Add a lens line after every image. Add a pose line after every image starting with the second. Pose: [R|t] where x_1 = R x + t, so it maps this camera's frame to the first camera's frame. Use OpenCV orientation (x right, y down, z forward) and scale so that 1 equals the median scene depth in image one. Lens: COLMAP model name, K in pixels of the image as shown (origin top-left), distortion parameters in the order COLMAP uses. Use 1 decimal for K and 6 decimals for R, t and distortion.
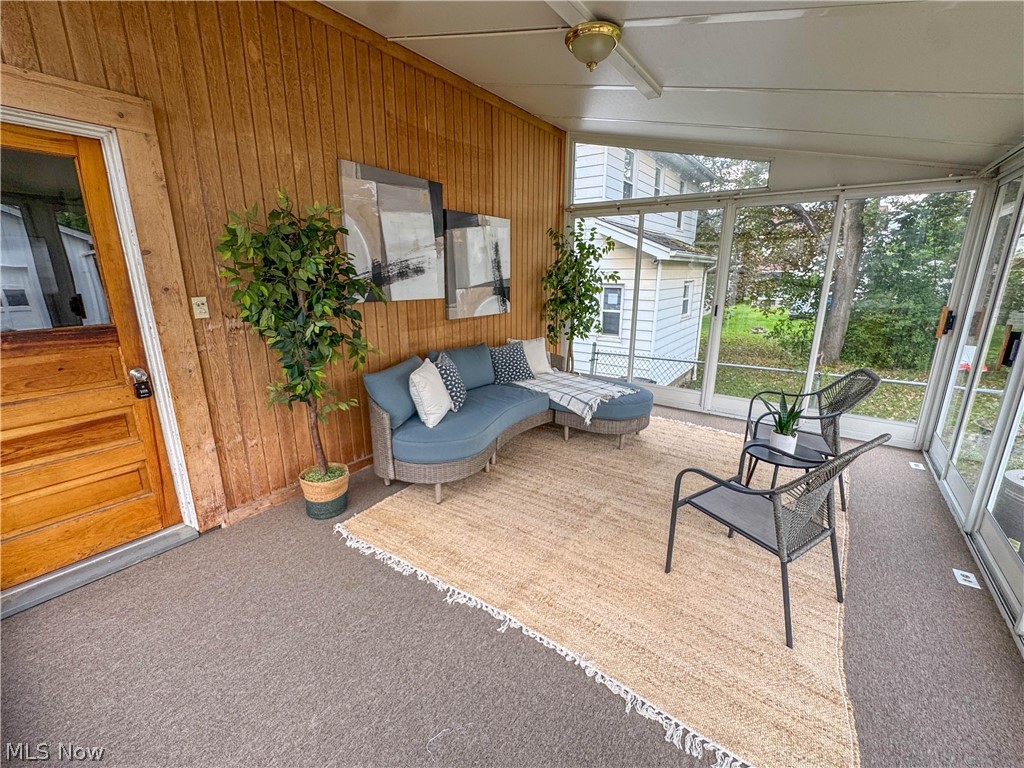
lens RADIAL K [[433.9, 0, 512.0], [0, 433.9, 384.0], [0, 0, 1]] dist [-0.001649, -0.000304]
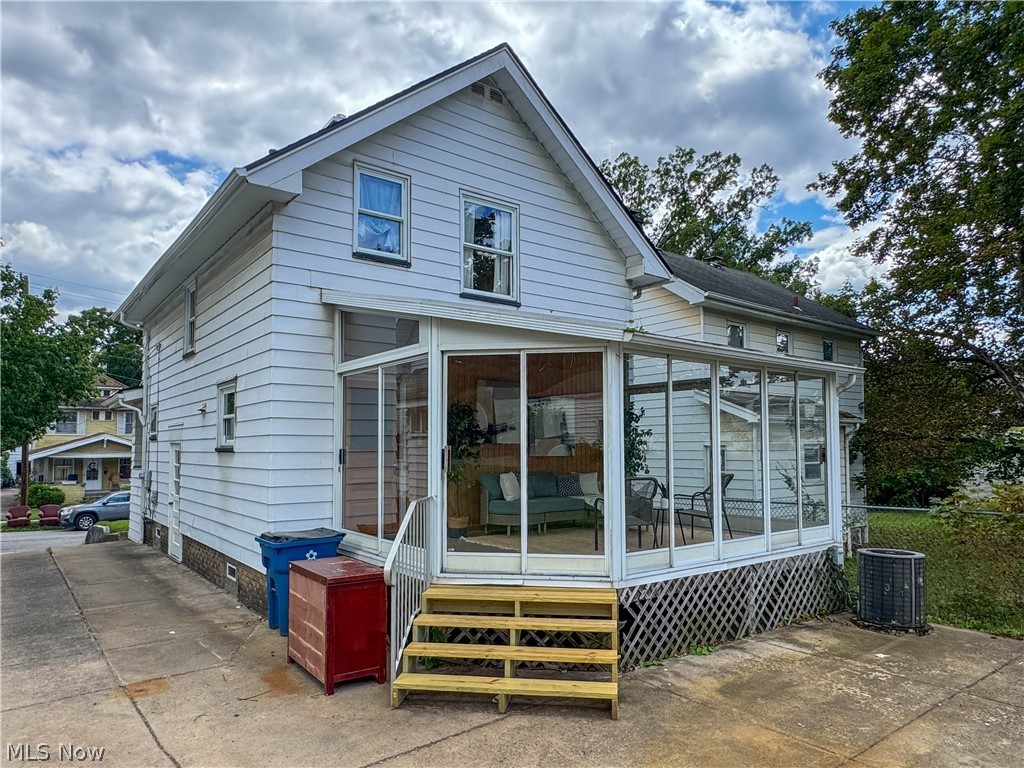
lens RADIAL K [[654.9, 0, 512.0], [0, 654.9, 384.0], [0, 0, 1]] dist [0.000022, -0.000009]
pose [[0.956388, -0.031545, -0.290392, 0.702910], [-0.069762, 0.940715, -0.331946, 0.572725], [0.283647, 0.337728, 0.897488, -1.841221]]
